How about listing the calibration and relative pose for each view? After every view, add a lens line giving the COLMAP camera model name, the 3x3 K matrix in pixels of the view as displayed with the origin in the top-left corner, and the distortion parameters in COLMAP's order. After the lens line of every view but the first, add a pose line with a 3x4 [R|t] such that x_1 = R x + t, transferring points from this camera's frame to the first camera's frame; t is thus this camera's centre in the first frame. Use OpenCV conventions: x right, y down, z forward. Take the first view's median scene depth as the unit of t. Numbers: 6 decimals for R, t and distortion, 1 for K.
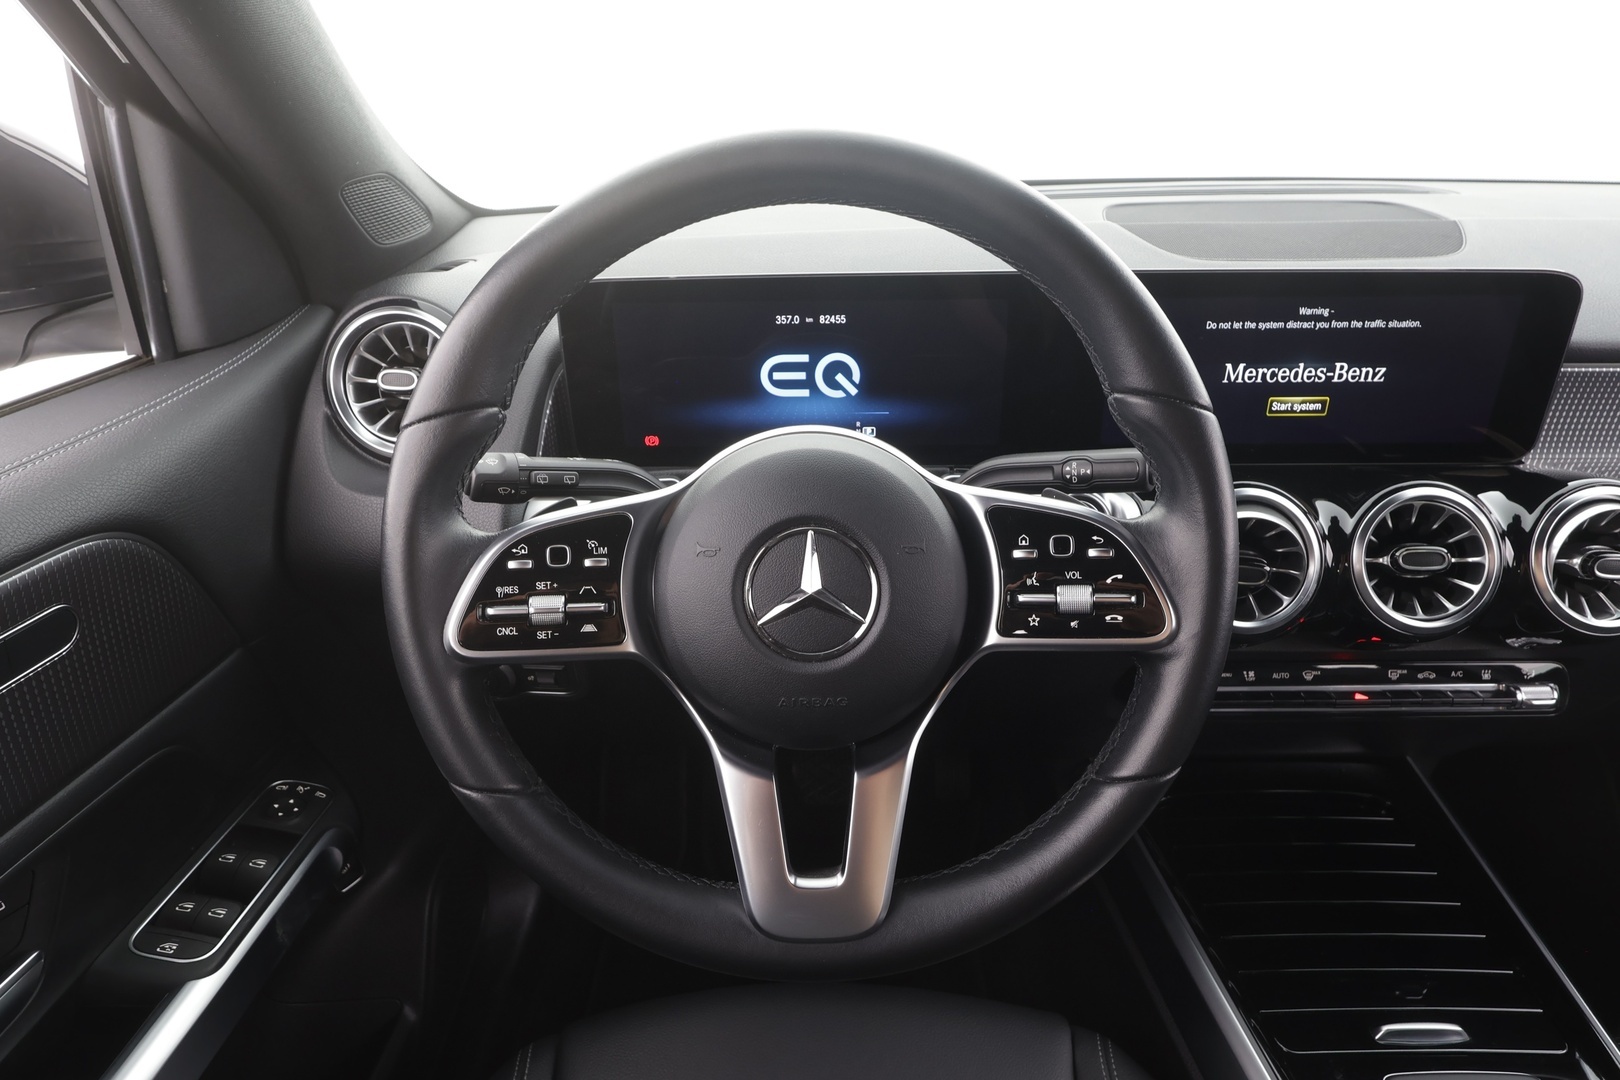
lens RADIAL K [[898.3, 0, 810.0], [0, 898.3, 540.0], [0, 0, 1]] dist [0.000946, -0.002443]
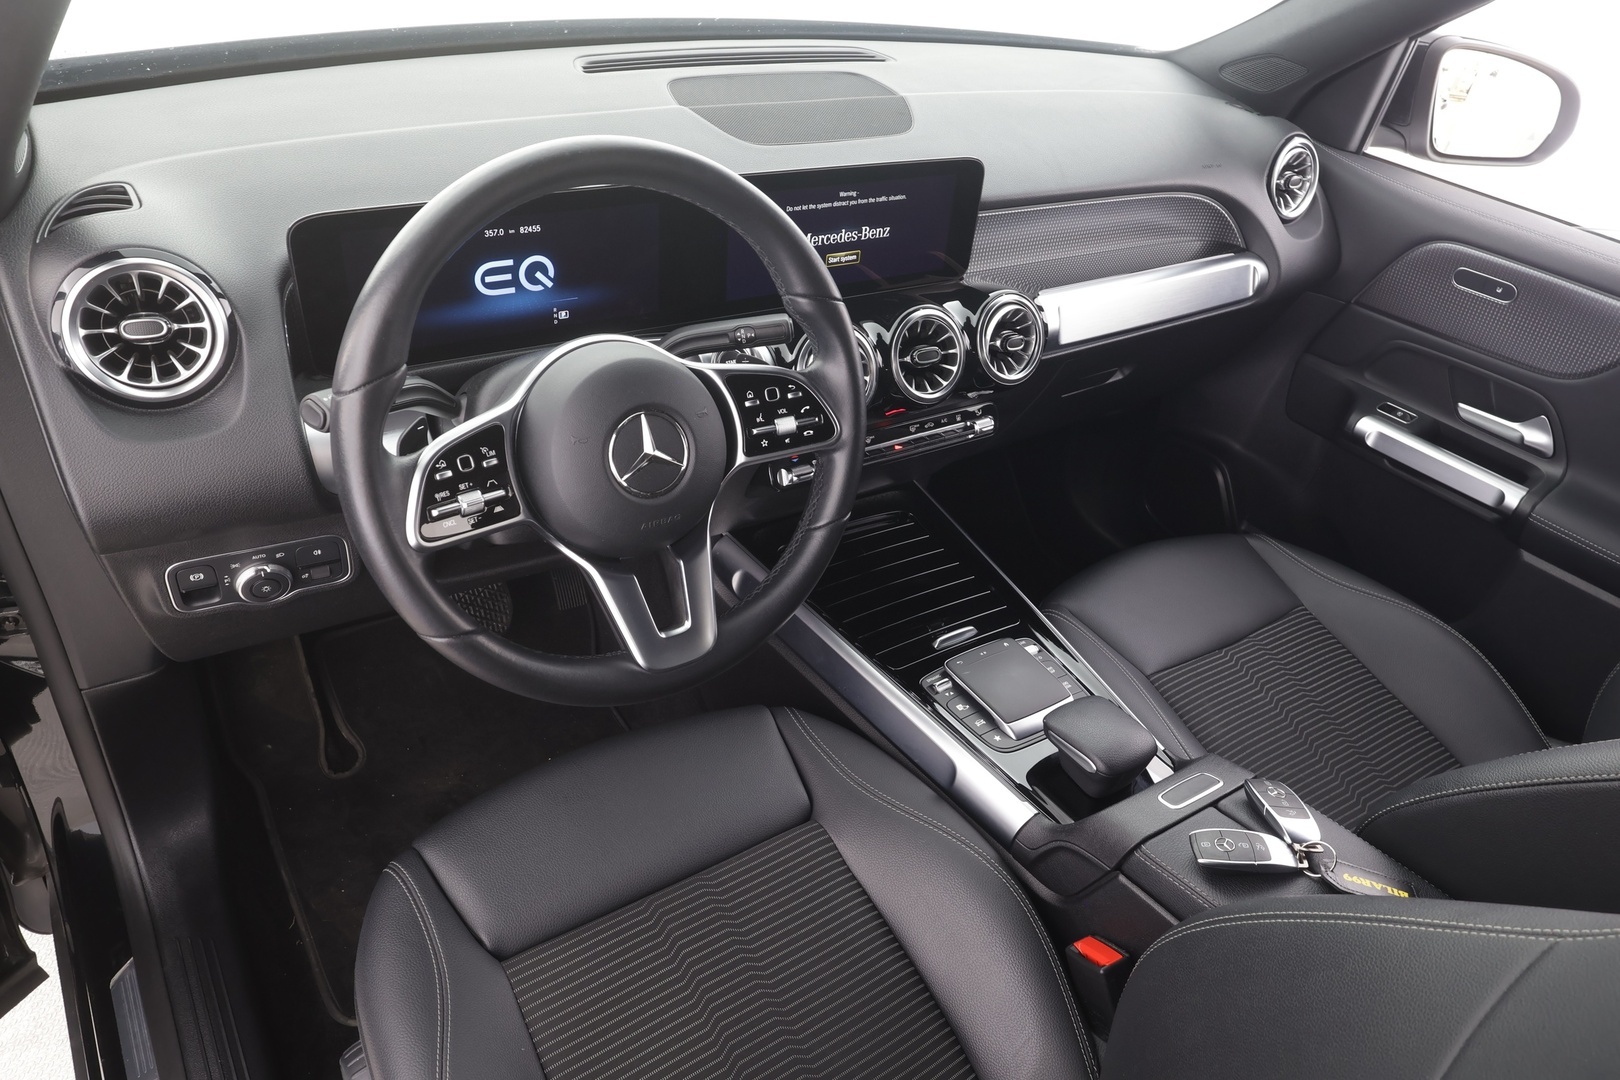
lens RADIAL K [[1108.3, 0, 810.0], [0, 1108.3, 540.0], [0, 0, 1]] dist [0.006452, 0.002003]
pose [[0.825483, -0.238102, 0.511747, -0.593915], [0.129274, 0.962322, 0.239215, -0.166498], [-0.549423, -0.131313, 0.825161, -0.572071]]
